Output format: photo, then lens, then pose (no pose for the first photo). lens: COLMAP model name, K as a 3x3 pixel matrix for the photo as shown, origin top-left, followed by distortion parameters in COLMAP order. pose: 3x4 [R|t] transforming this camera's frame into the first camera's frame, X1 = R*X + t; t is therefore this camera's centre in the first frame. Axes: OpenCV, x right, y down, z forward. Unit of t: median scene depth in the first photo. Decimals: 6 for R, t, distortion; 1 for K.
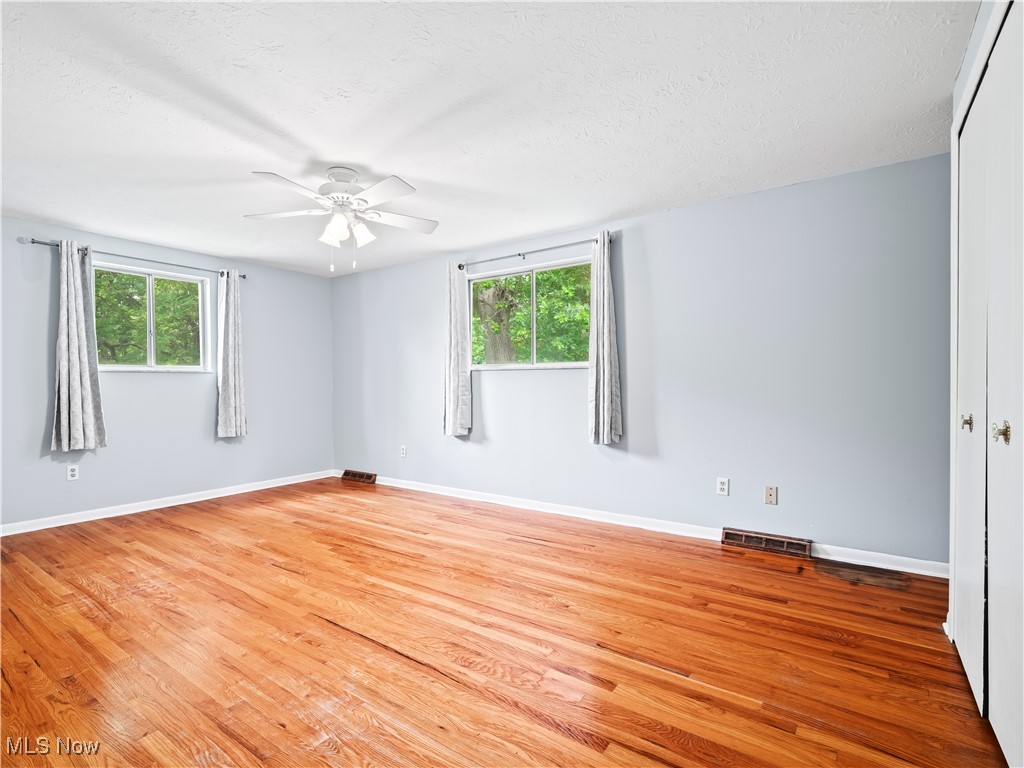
lens RADIAL K [[501.2, 0, 512.5], [0, 501.2, 387.5], [0, 0, 1]] dist [0.006476, -0.004960]
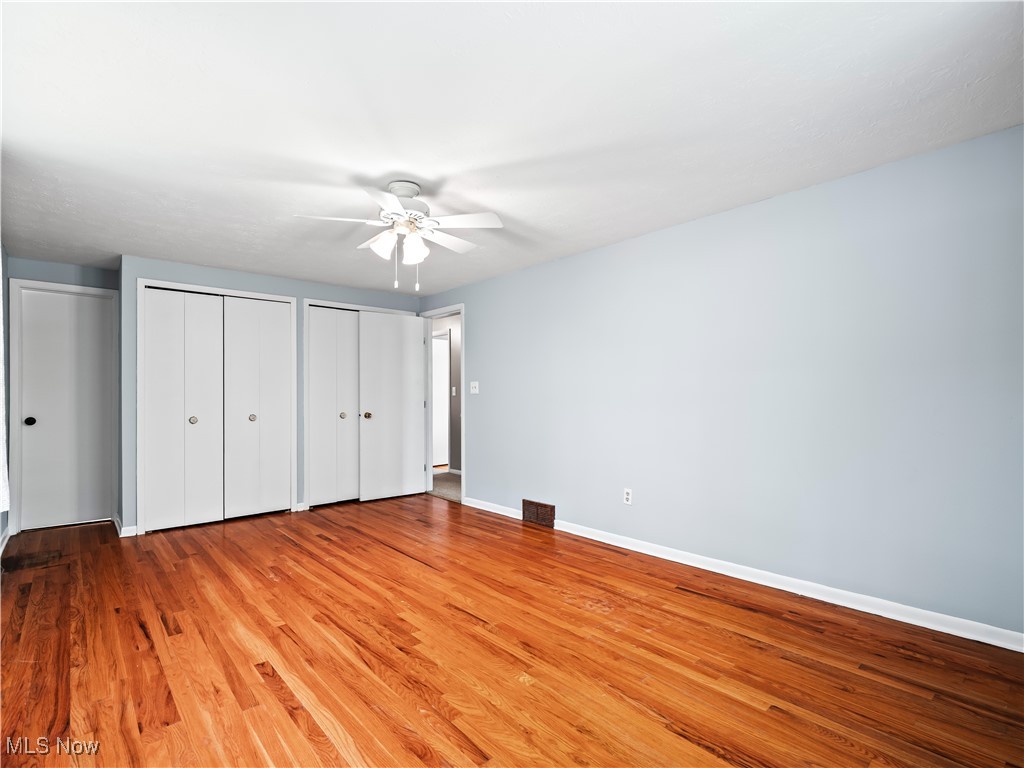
lens RADIAL K [[501.2, 0, 511.2], [0, 501.2, 389.4], [0, 0, 1]] dist [0.006476, -0.004960]
pose [[-0.972046, 0.017561, 0.234132, -0.712759], [0.016748, 0.999845, -0.005463, -0.027238], [-0.234192, -0.001389, -0.972189, 1.781886]]
